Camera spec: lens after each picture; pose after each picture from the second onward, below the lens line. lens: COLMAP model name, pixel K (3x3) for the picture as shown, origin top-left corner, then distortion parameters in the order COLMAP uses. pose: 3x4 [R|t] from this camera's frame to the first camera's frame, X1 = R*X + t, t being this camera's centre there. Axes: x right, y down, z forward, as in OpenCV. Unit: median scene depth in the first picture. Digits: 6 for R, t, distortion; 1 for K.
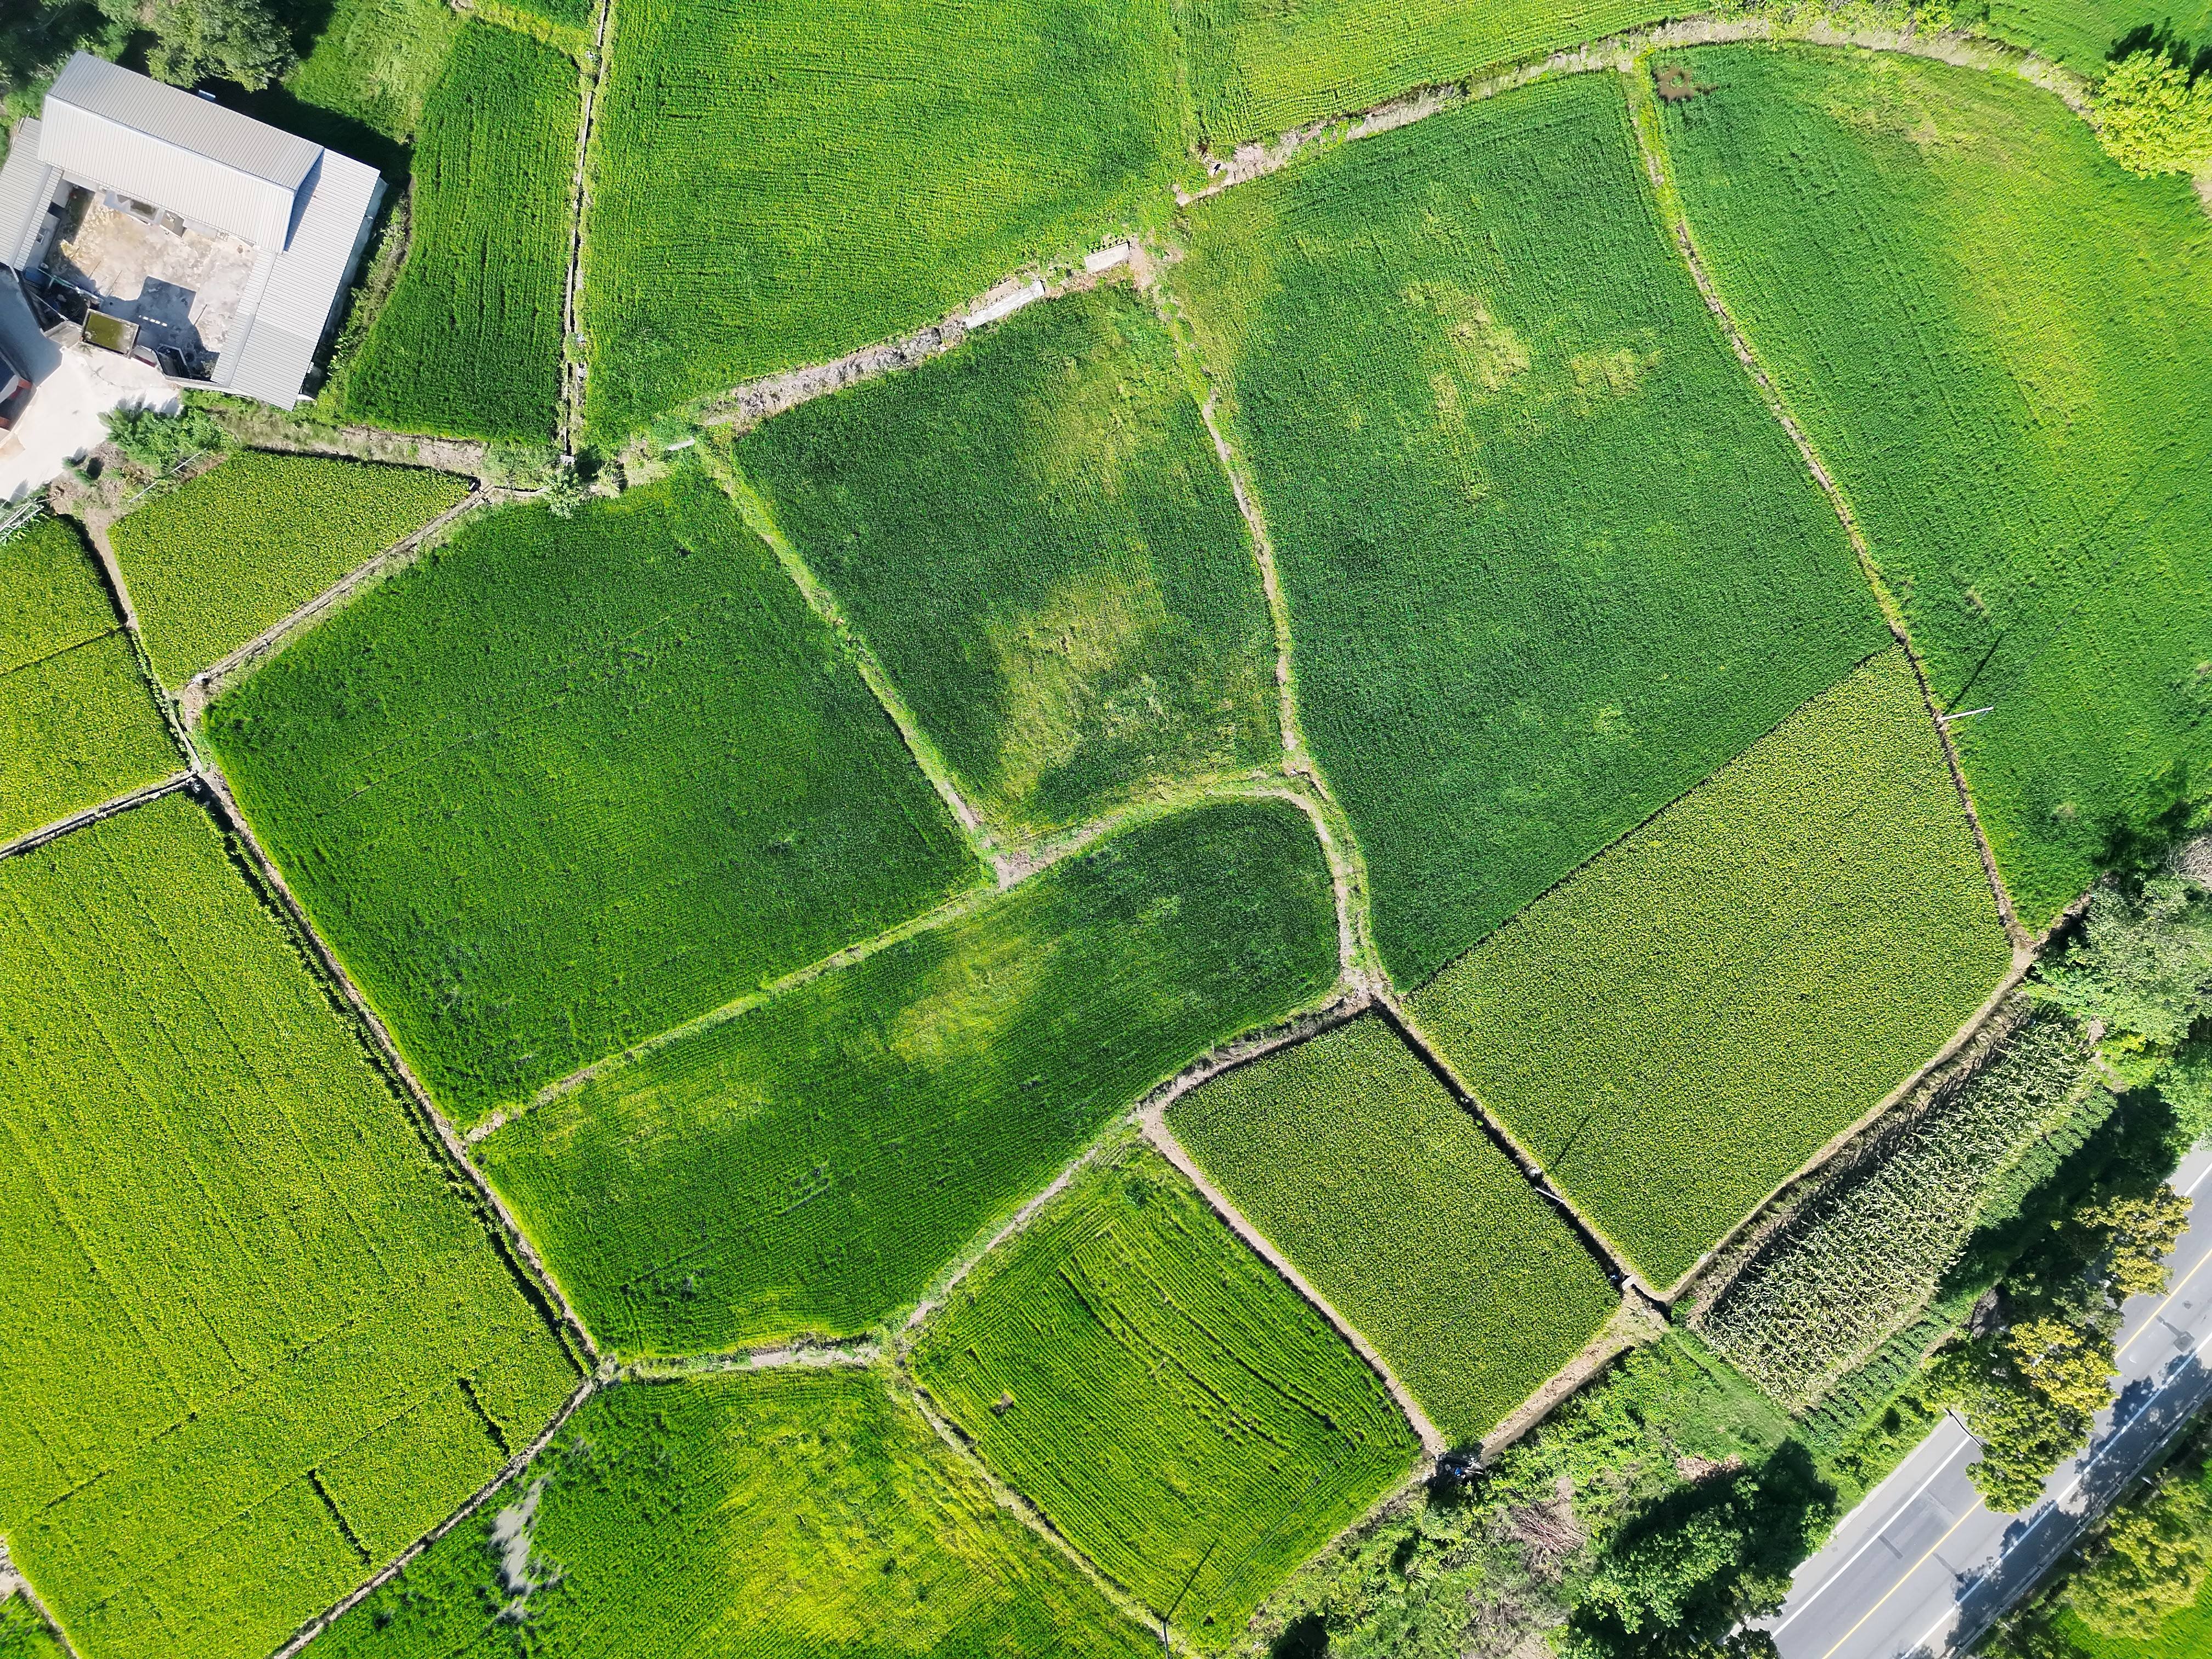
lens RADIAL K [[1535.1, 0, 1083.3], [0, 1535.1, 832.6], [0, 0, 1]] dist [0.093849, -0.055671]
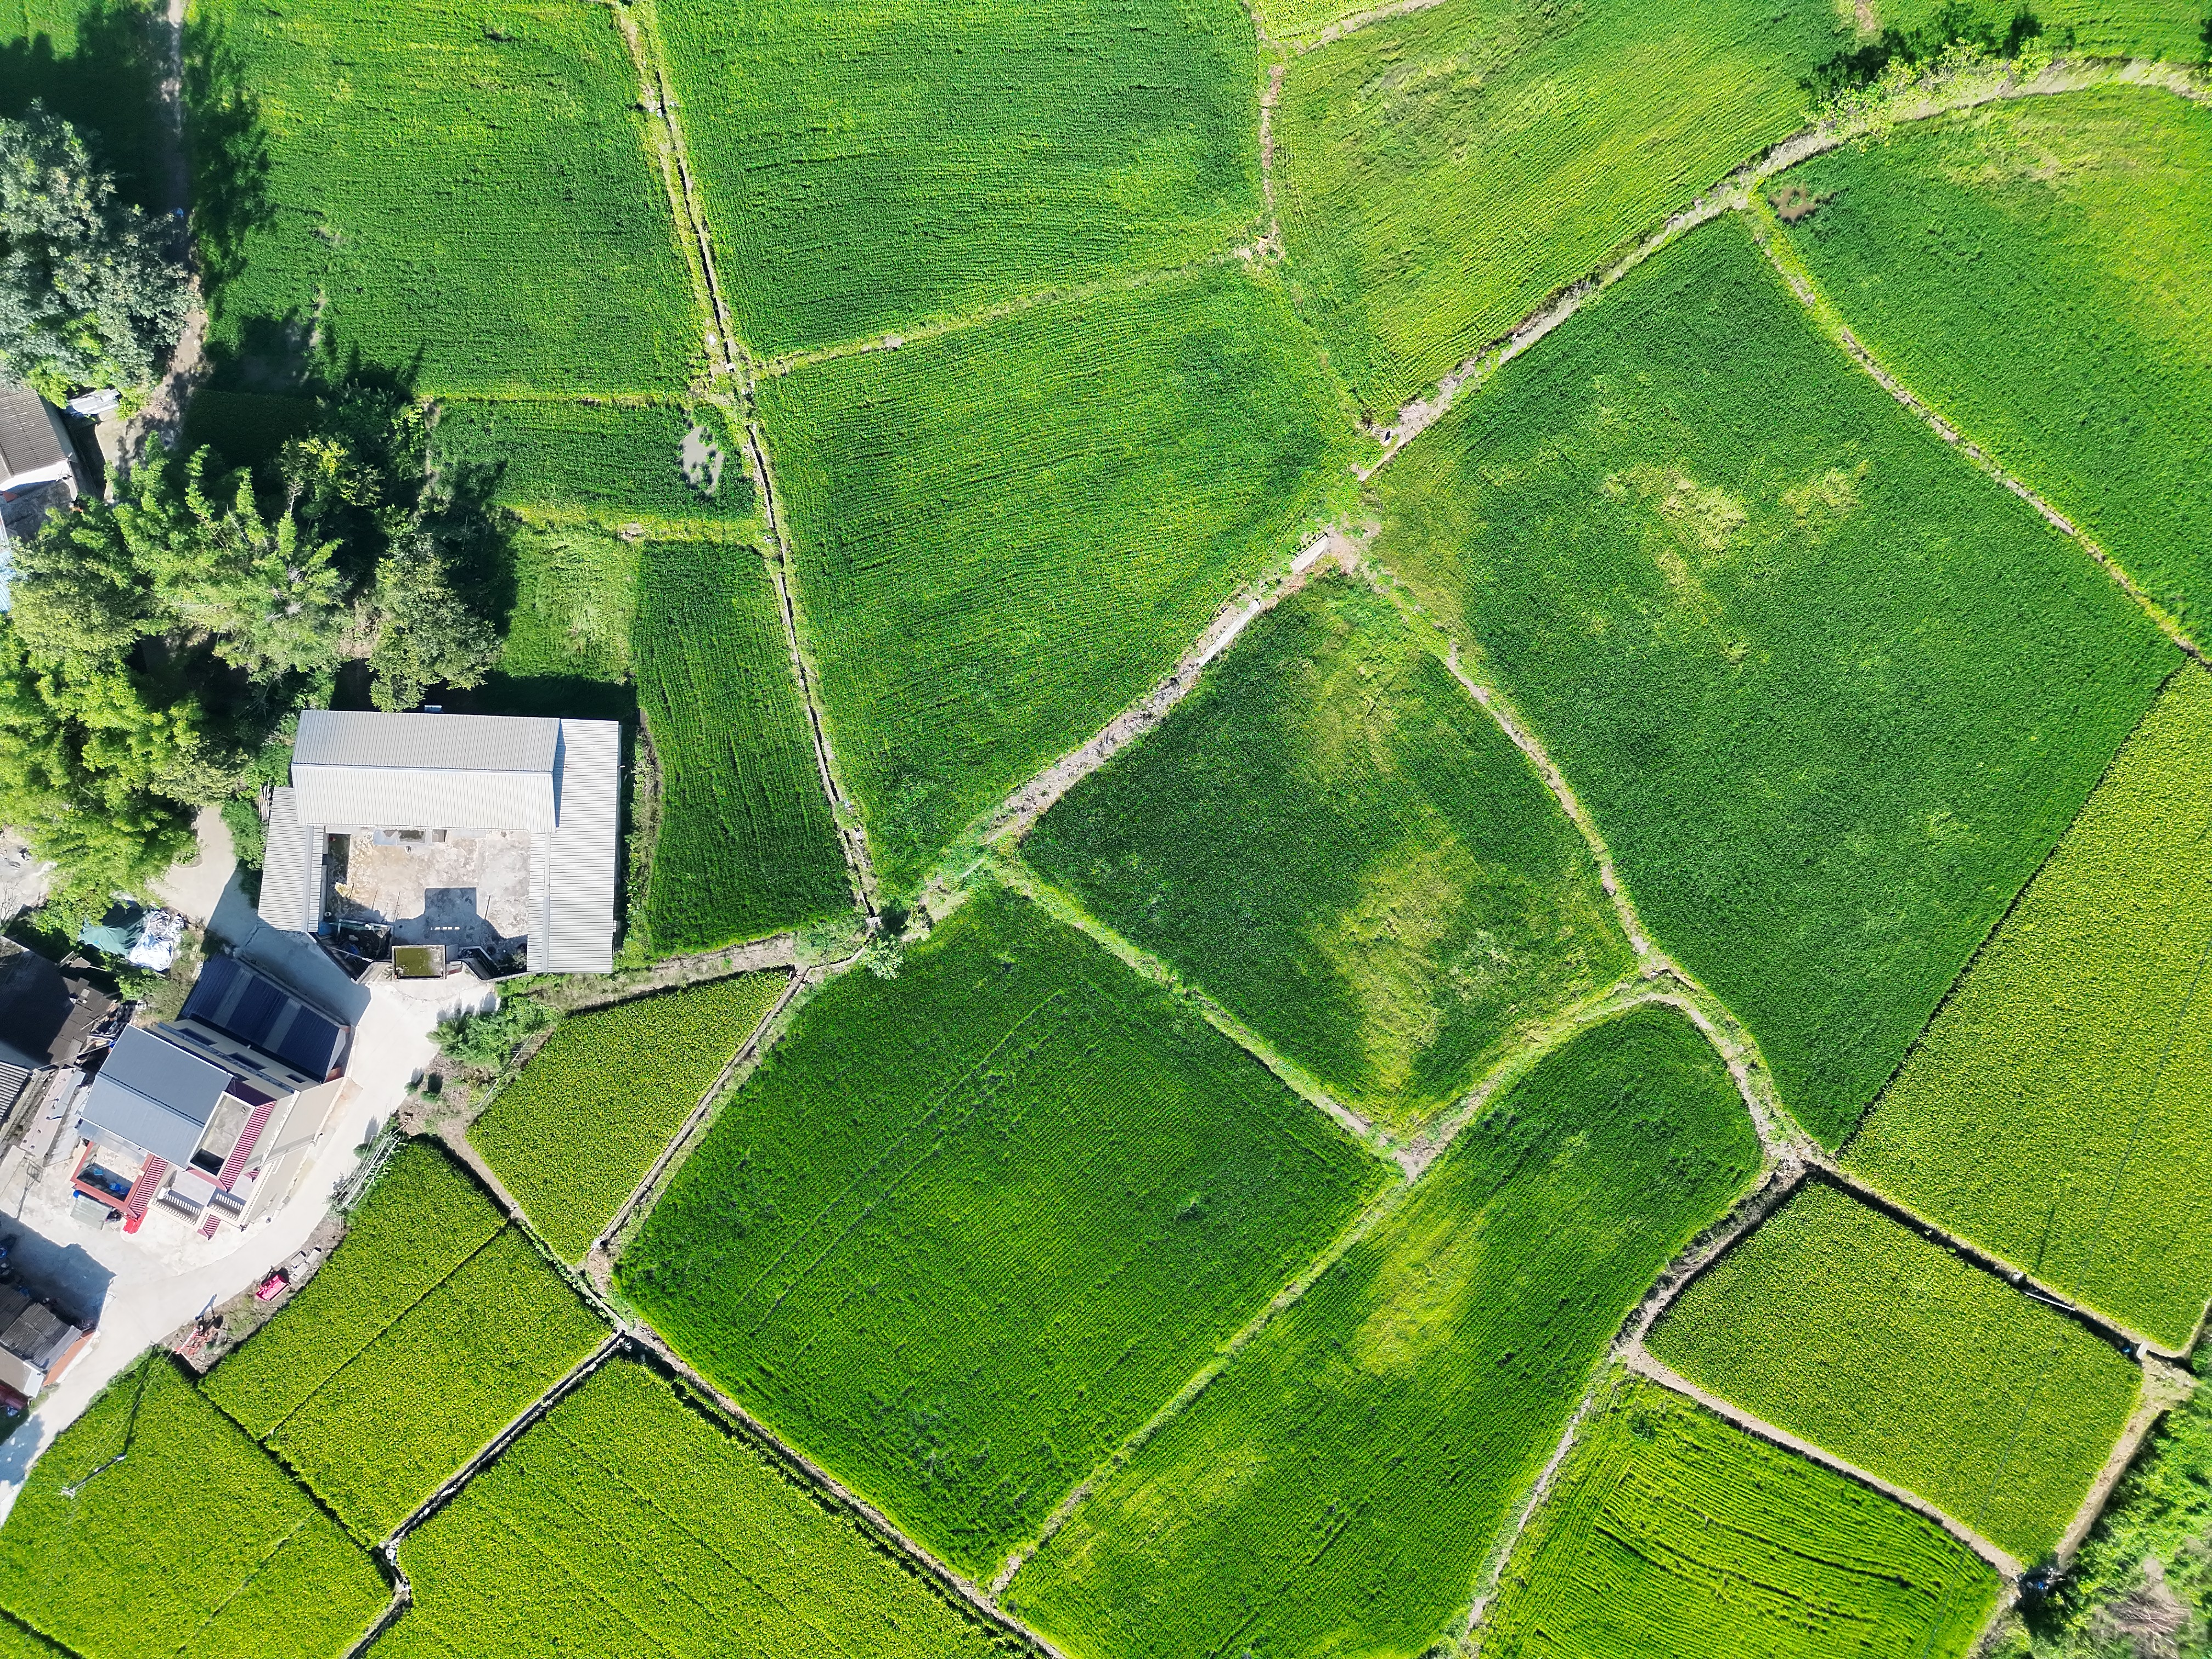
lens RADIAL K [[1535.1, 0, 1083.3], [0, 1535.1, 832.6], [0, 0, 1]] dist [0.093849, -0.055671]
pose [[0.944737, -0.327778, 0.005796, -0.186799], [0.327659, 0.944668, 0.015550, -0.261770], [-0.010573, -0.012791, 0.999862, 0.000119]]
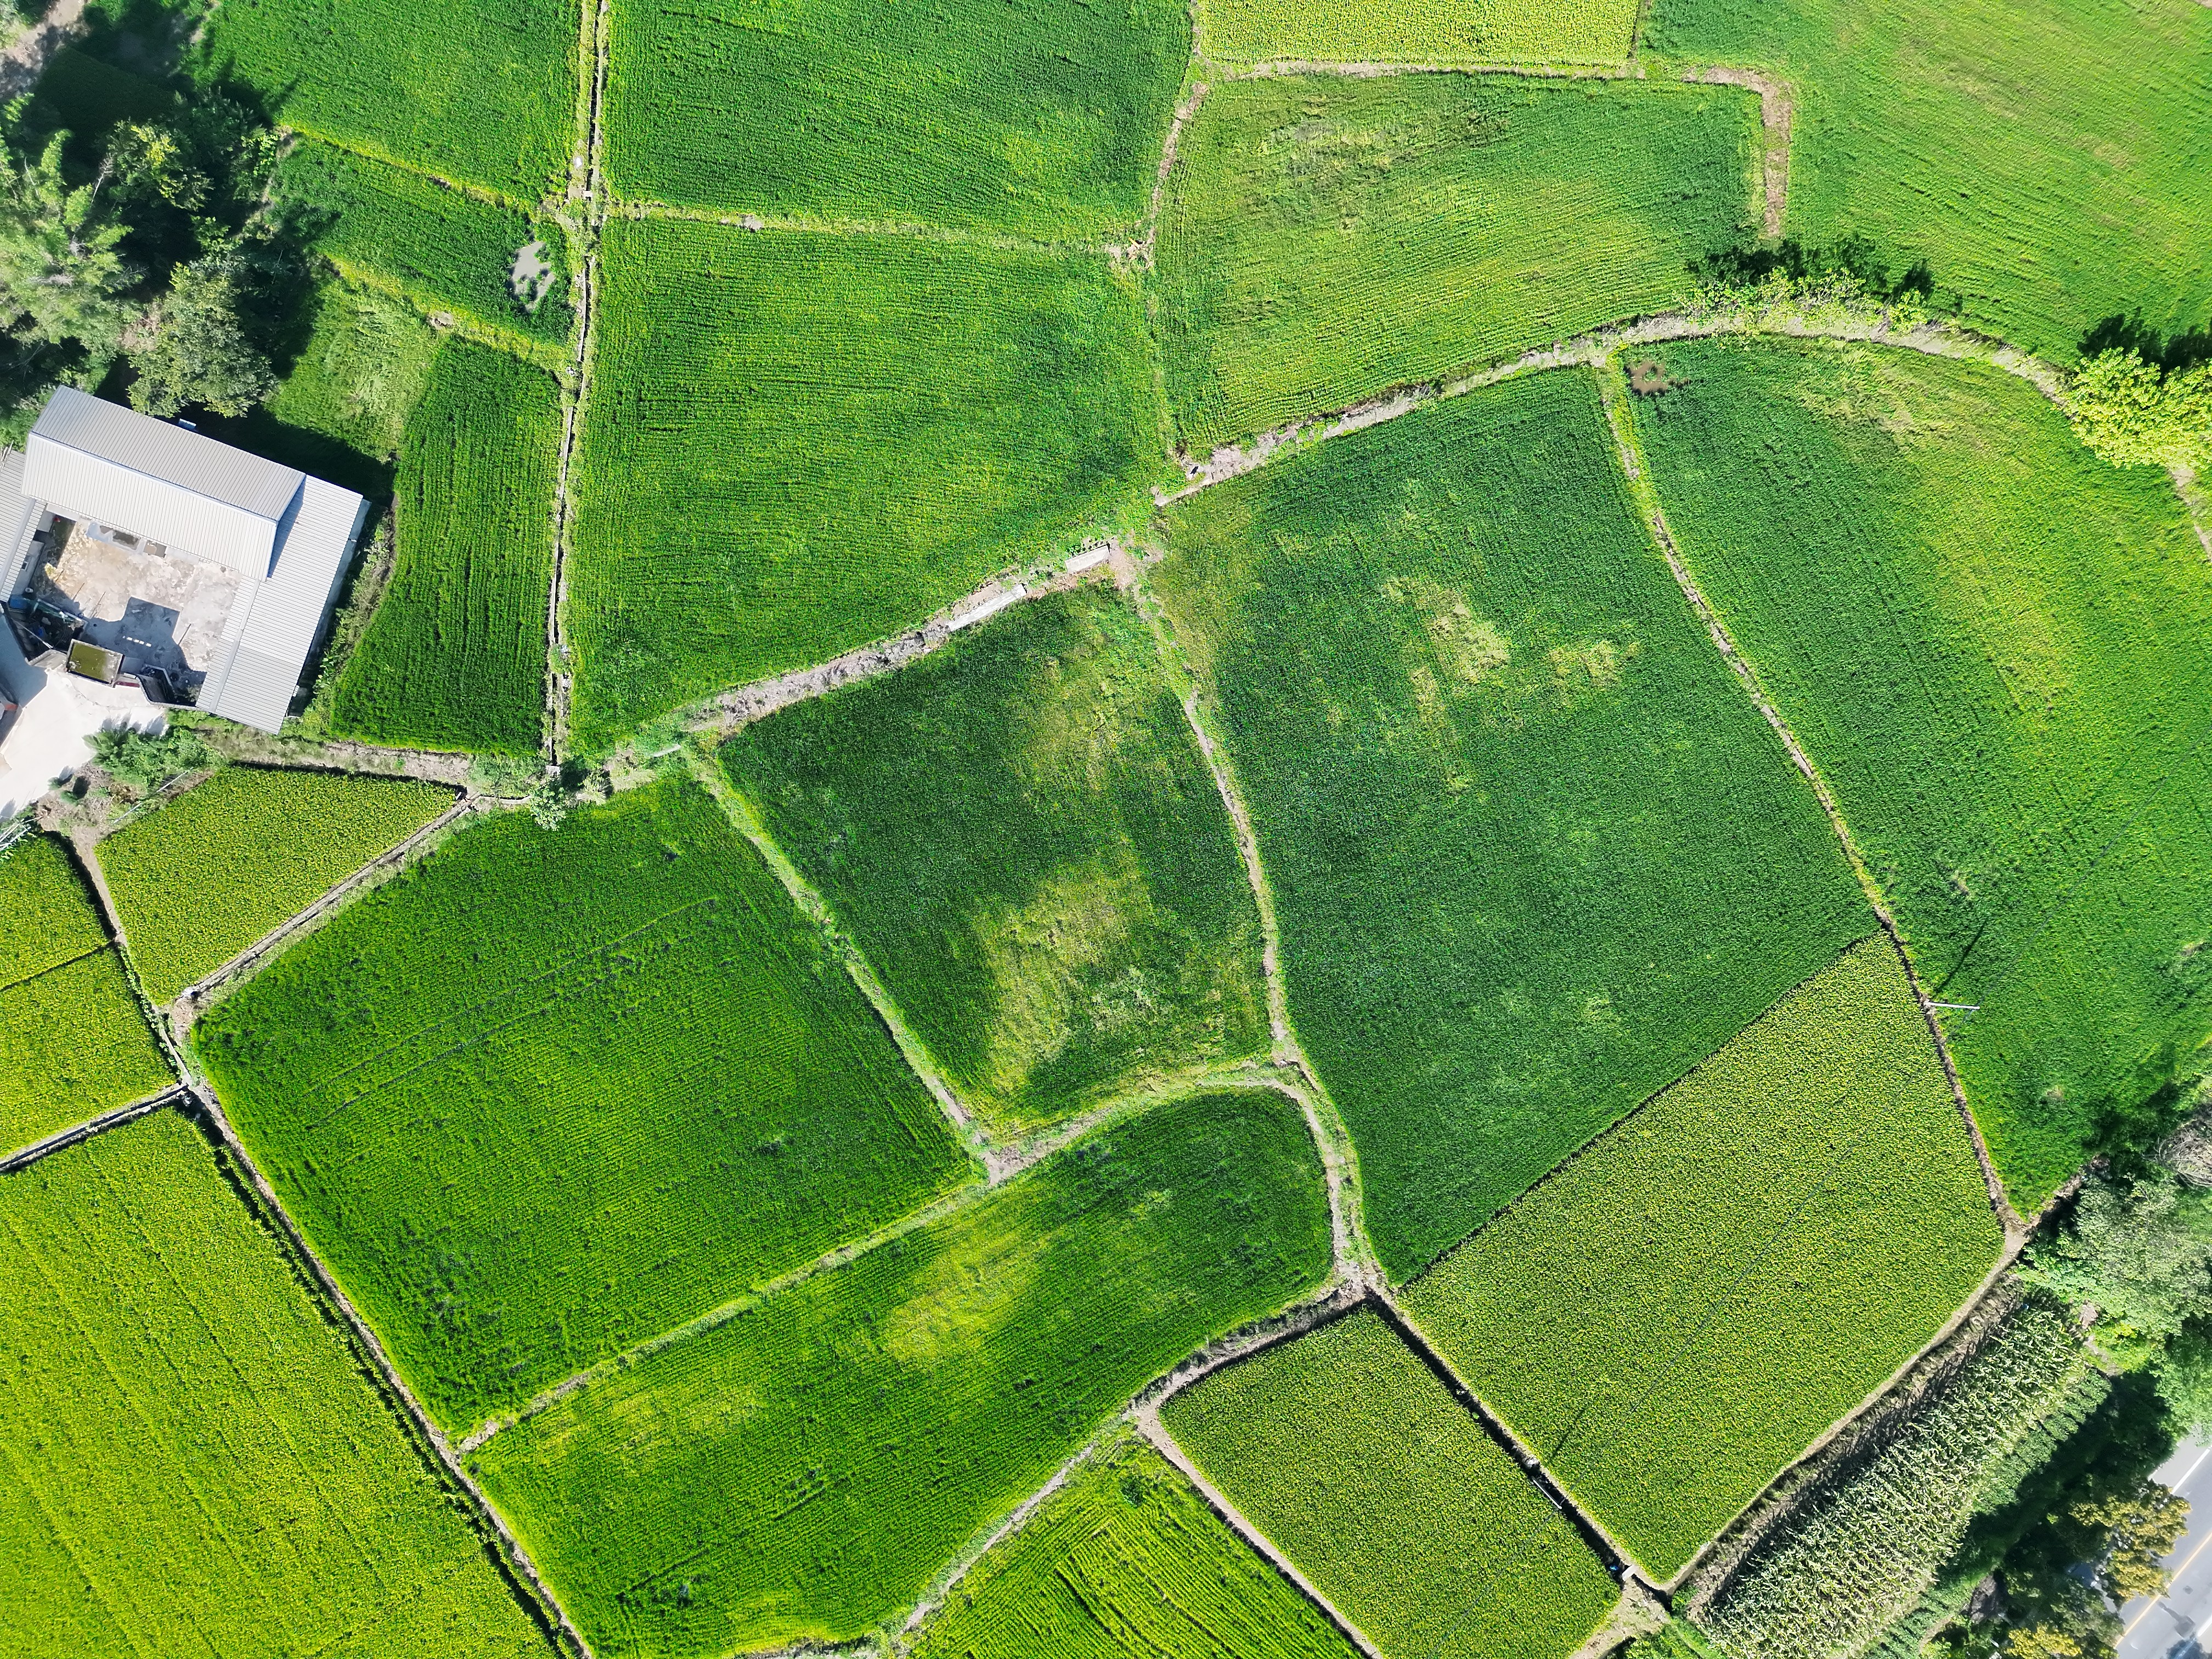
lens RADIAL K [[1535.1, 0, 1083.3], [0, 1535.1, 832.6], [0, 0, 1]] dist [0.093849, -0.055671]
pose [[0.999857, -0.016910, -0.000742, 0.010257], [0.016916, 0.999813, 0.009370, -0.200453], [0.000583, -0.009381, 0.999956, -0.000447]]
